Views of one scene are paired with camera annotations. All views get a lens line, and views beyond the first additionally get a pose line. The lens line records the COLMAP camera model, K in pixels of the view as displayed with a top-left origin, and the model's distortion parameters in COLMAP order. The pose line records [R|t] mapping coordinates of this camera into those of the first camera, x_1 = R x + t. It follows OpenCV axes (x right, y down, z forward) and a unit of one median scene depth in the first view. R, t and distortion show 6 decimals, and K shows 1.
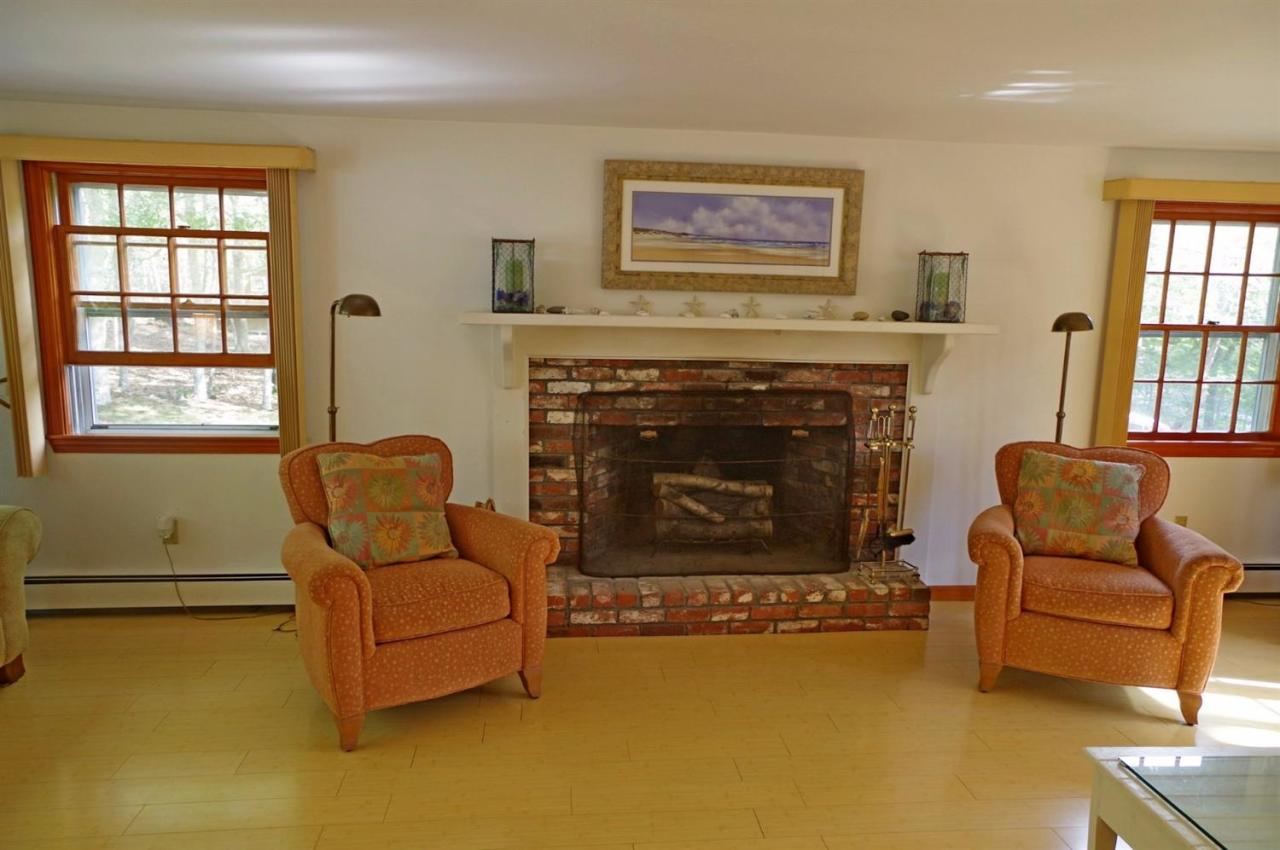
lens RADIAL K [[911.6, 0, 642.9], [0, 911.6, 431.7], [0, 0, 1]] dist [-0.055944, 0.110158]
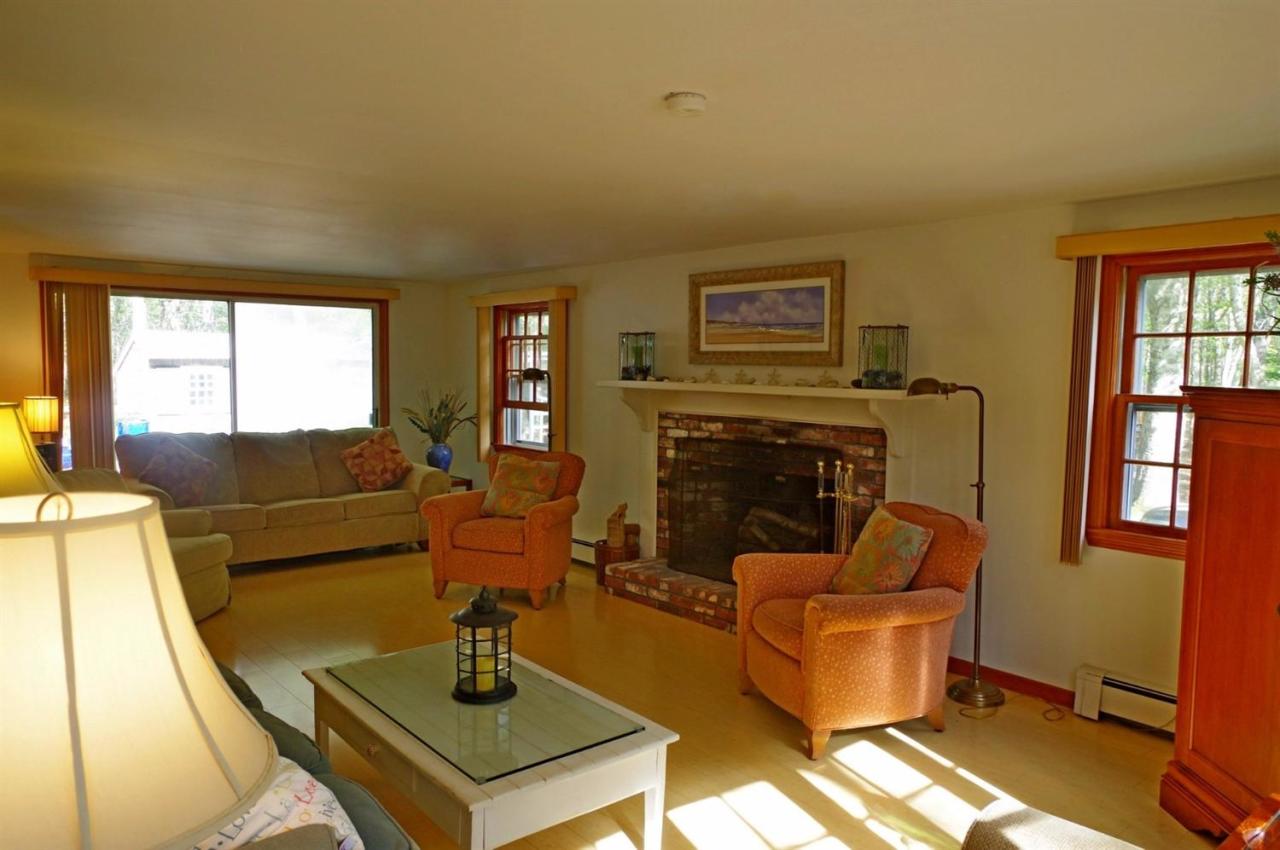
lens RADIAL K [[922.5, 0, 622.9], [0, 922.5, 430.6], [0, 0, 1]] dist [-0.001382, -0.000493]
pose [[0.548020, 0.044769, -0.835266, 1.084168], [-0.127243, 0.991407, -0.030347, 0.001951], [0.826730, 0.122912, 0.549008, 0.137720]]
